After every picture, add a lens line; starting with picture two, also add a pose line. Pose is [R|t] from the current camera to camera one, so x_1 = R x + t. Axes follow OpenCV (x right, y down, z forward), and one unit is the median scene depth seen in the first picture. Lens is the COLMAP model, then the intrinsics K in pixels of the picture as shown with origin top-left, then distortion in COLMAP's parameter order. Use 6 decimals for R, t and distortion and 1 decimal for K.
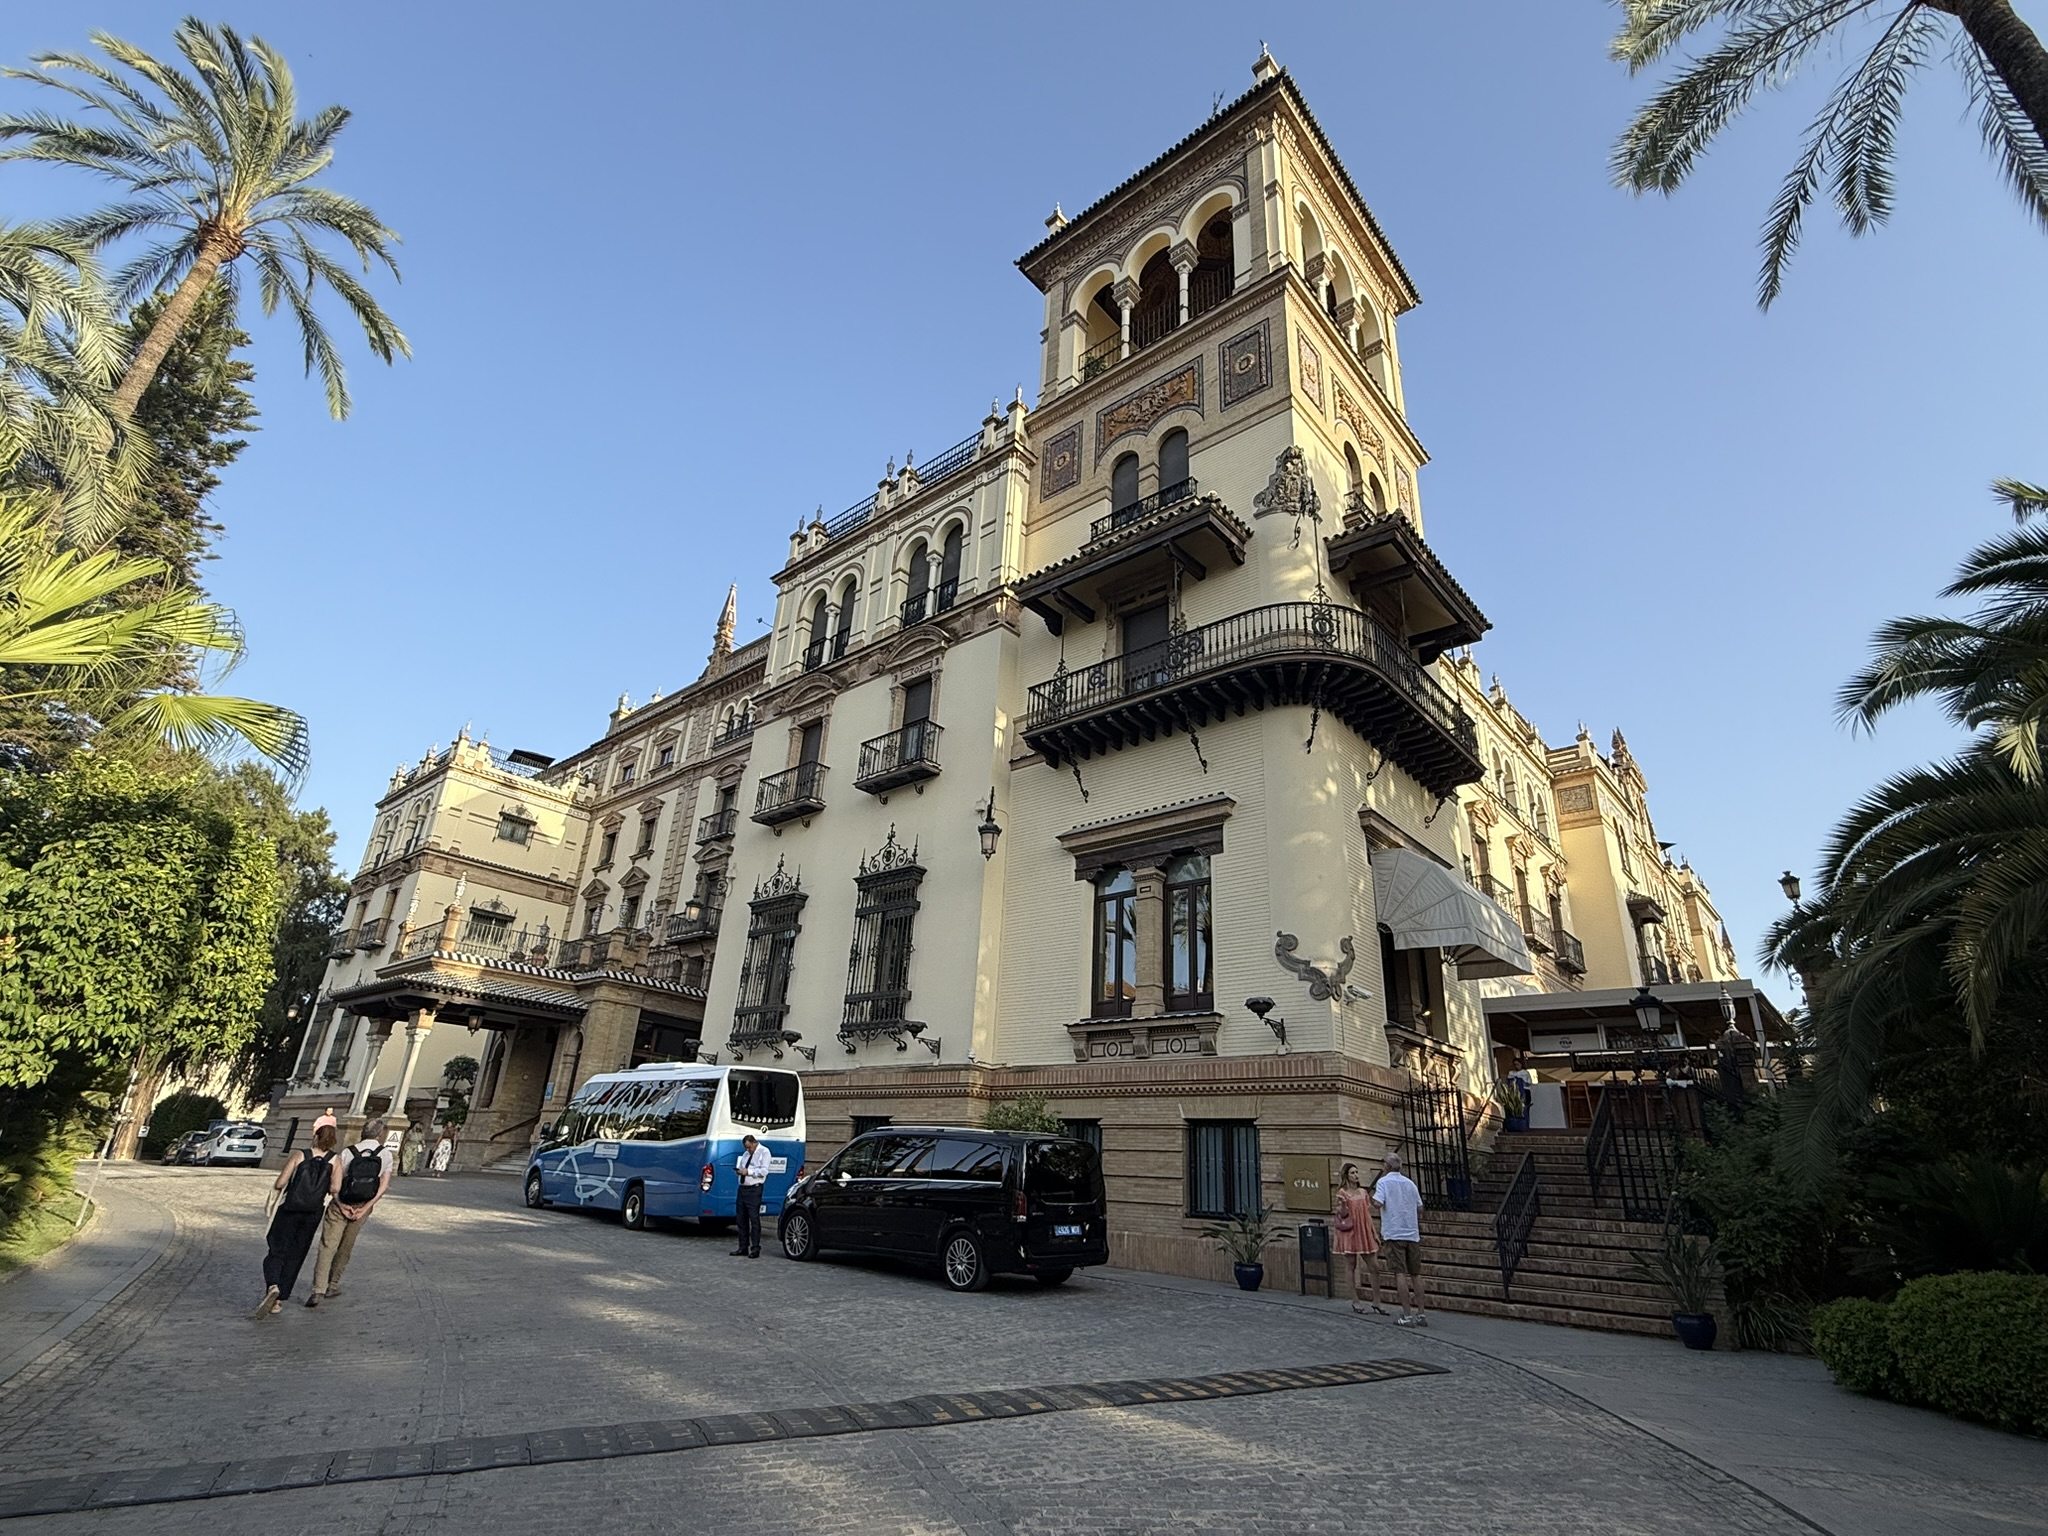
lens RADIAL K [[1007.5, 0, 1030.4], [0, 1007.5, 763.3], [0, 0, 1]] dist [-0.001036, 0.000056]
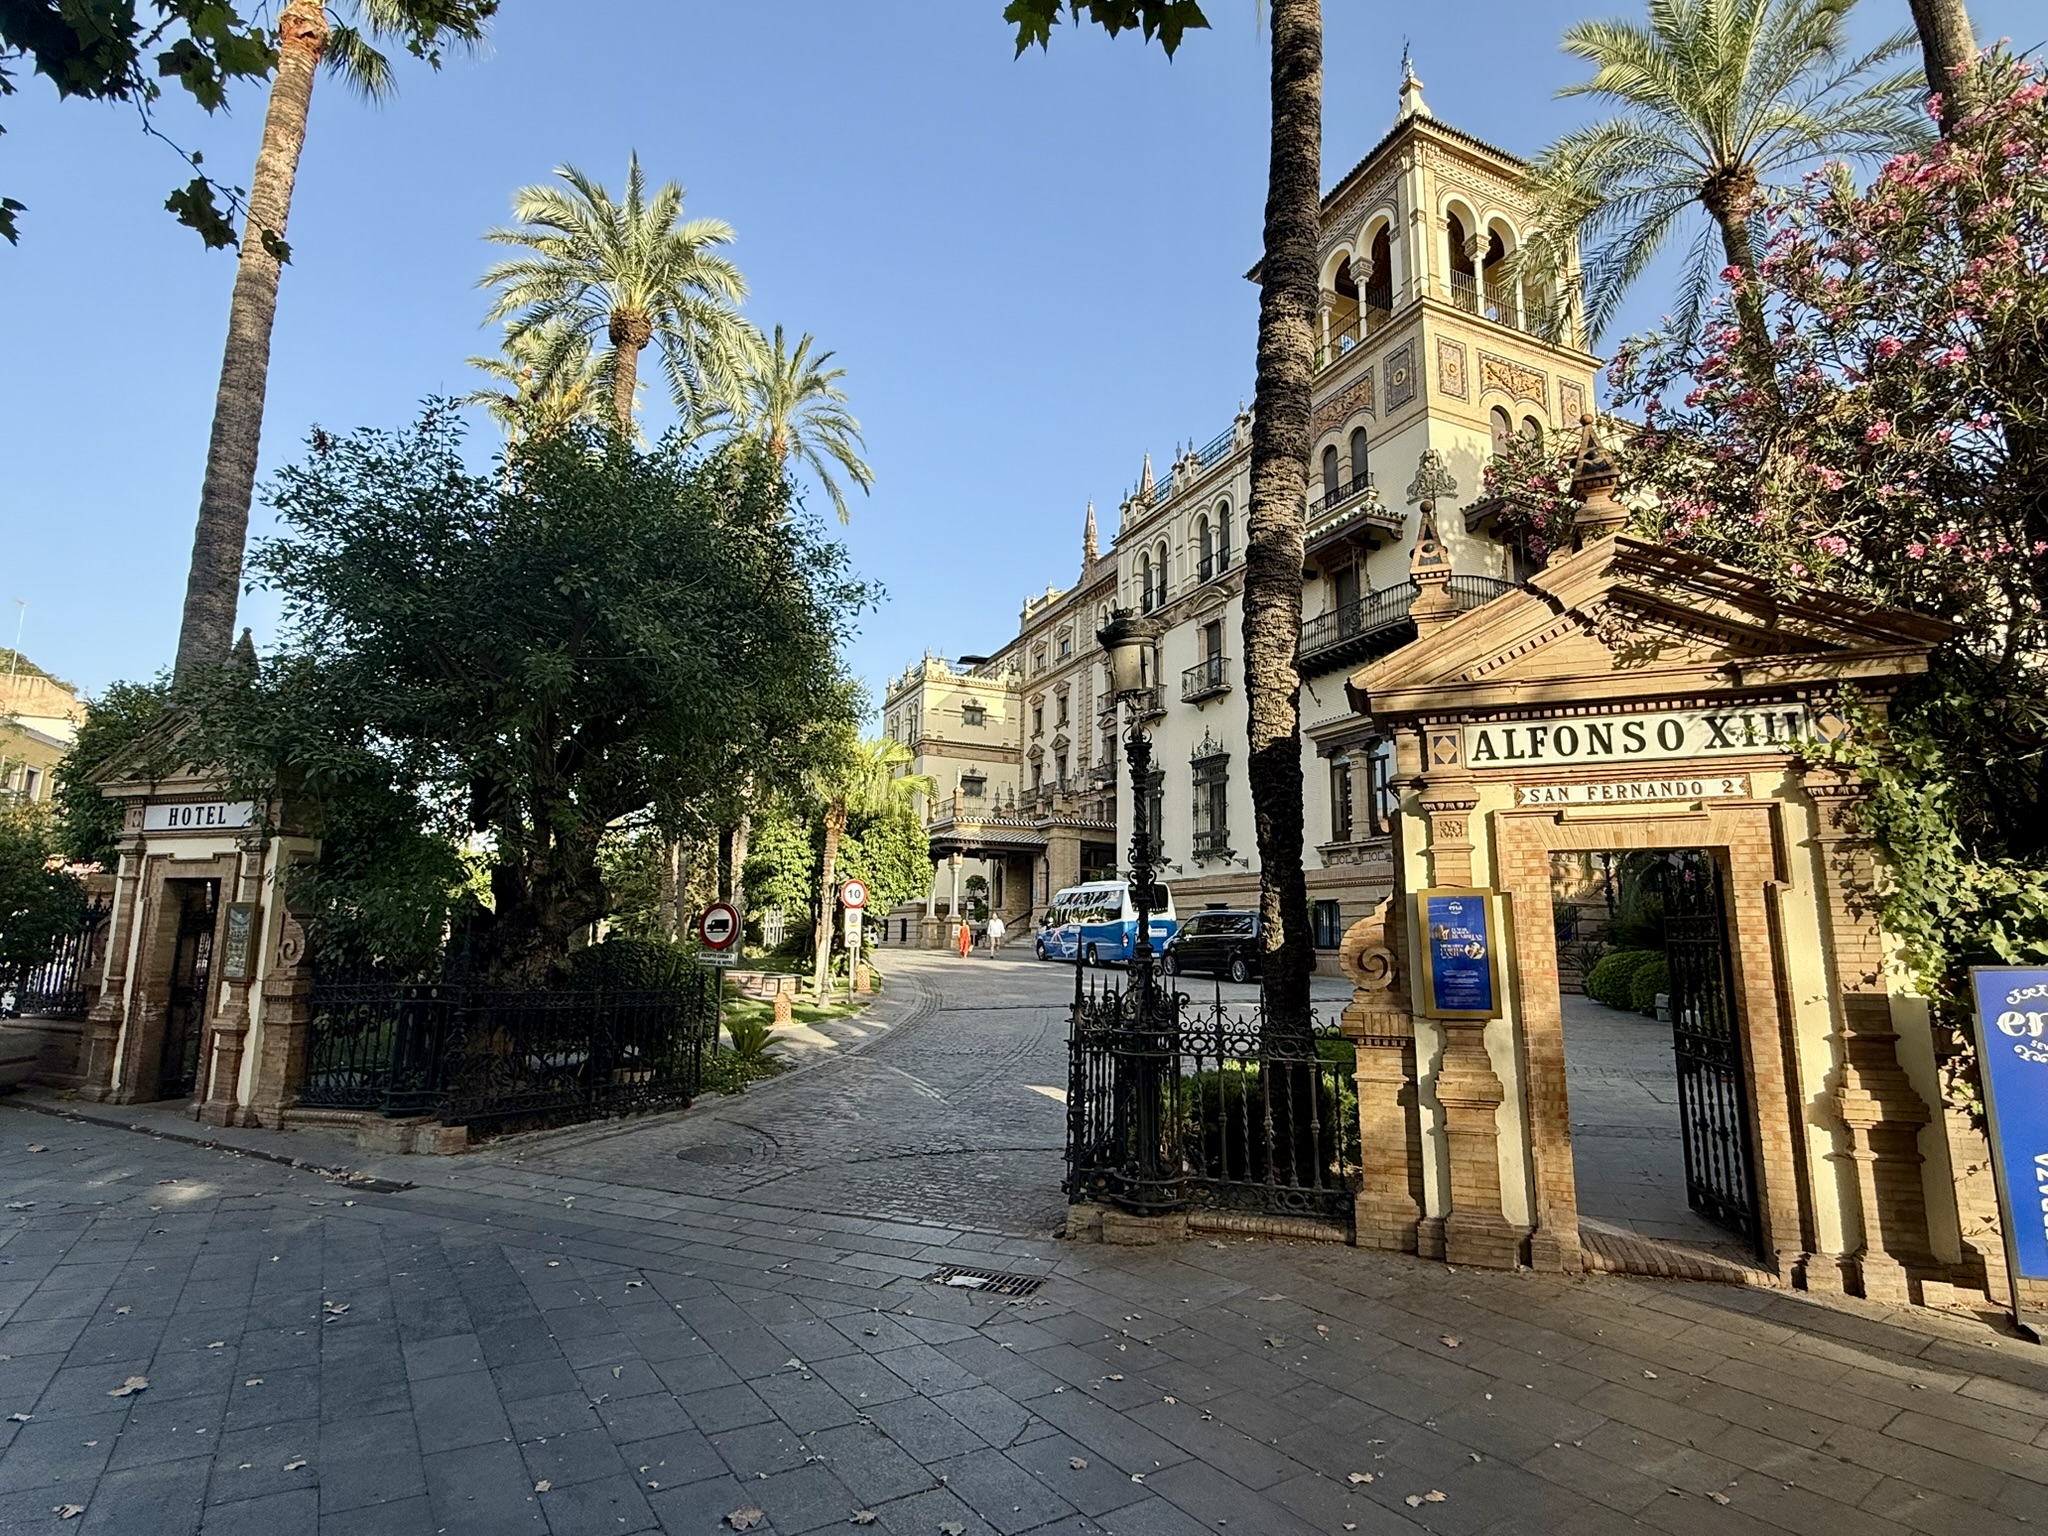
lens RADIAL K [[1007.5, 0, 1020.0], [0, 1007.5, 772.5], [0, 0, 1]] dist [-0.001036, 0.000056]
pose [[0.906759, -0.105121, -0.408334, 0.189399], [0.190314, 0.966202, 0.173878, -0.161428], [0.376255, -0.235378, 0.896119, -0.432453]]
